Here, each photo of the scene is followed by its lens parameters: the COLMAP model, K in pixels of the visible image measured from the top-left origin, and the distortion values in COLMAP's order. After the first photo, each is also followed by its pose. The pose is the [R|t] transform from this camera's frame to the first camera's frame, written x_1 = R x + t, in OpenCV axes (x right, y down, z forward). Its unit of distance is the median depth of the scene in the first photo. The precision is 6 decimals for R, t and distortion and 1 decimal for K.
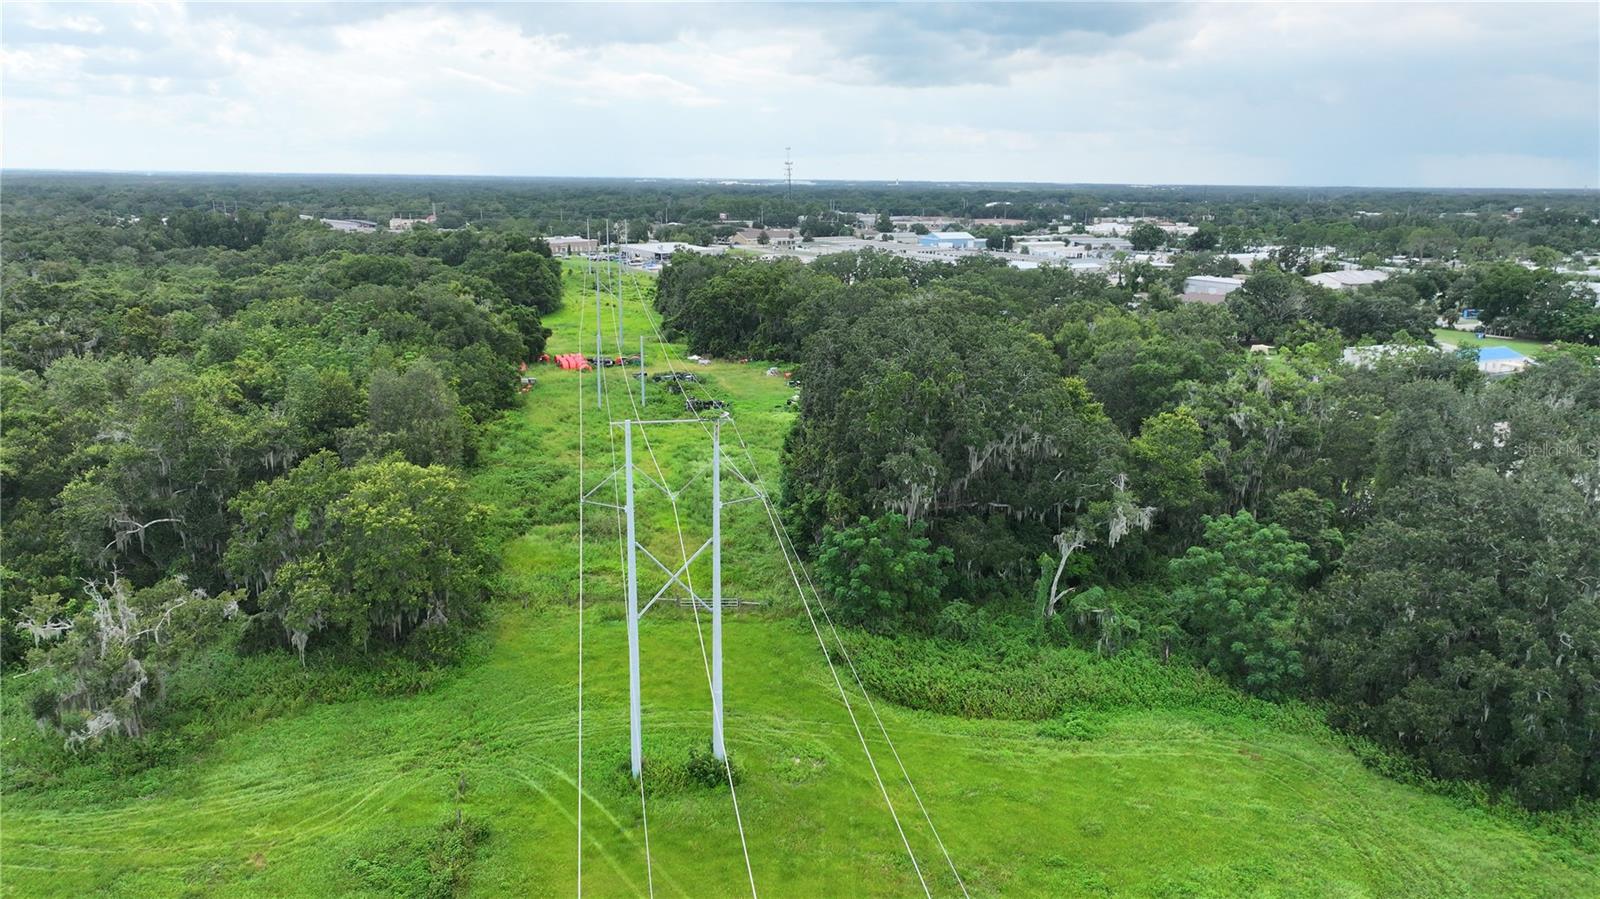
lens RADIAL K [[1121.9, 0, 815.8], [0, 1121.9, 455.2], [0, 0, 1]] dist [0.000590, 0.019914]
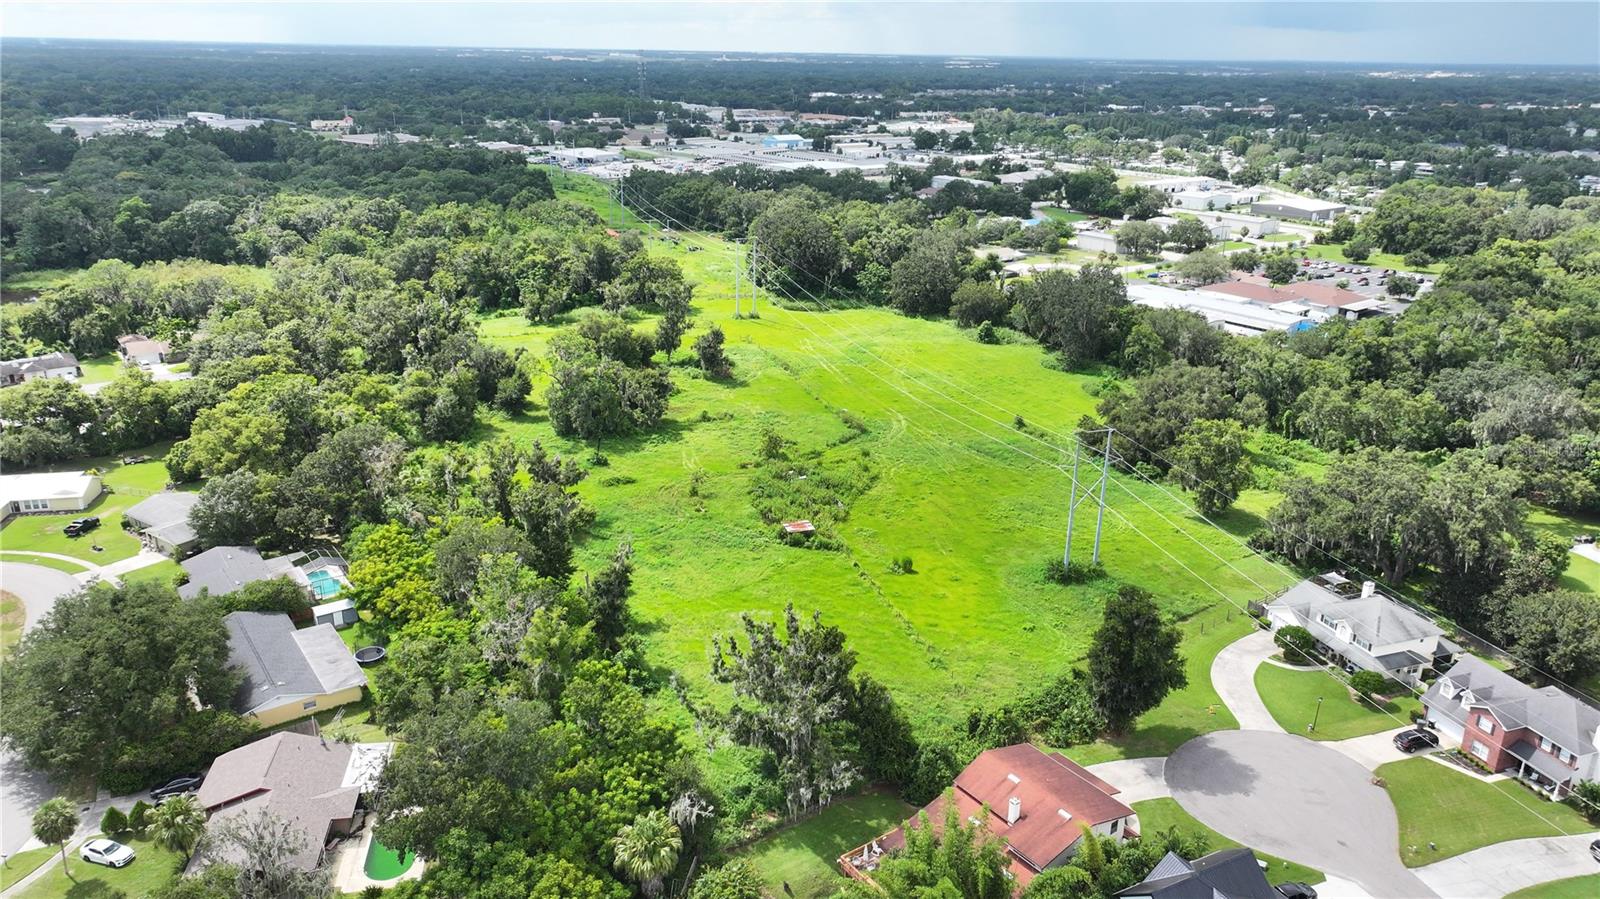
lens RADIAL K [[1121.9, 0, 800.6], [0, 1121.9, 452.6], [0, 0, 1]] dist [0.000590, 0.019914]
pose [[0.990660, -0.044948, 0.128731, -0.152690], [0.031135, 0.993731, 0.107373, 0.102402], [-0.132750, -0.102362, 0.985850, -1.068236]]
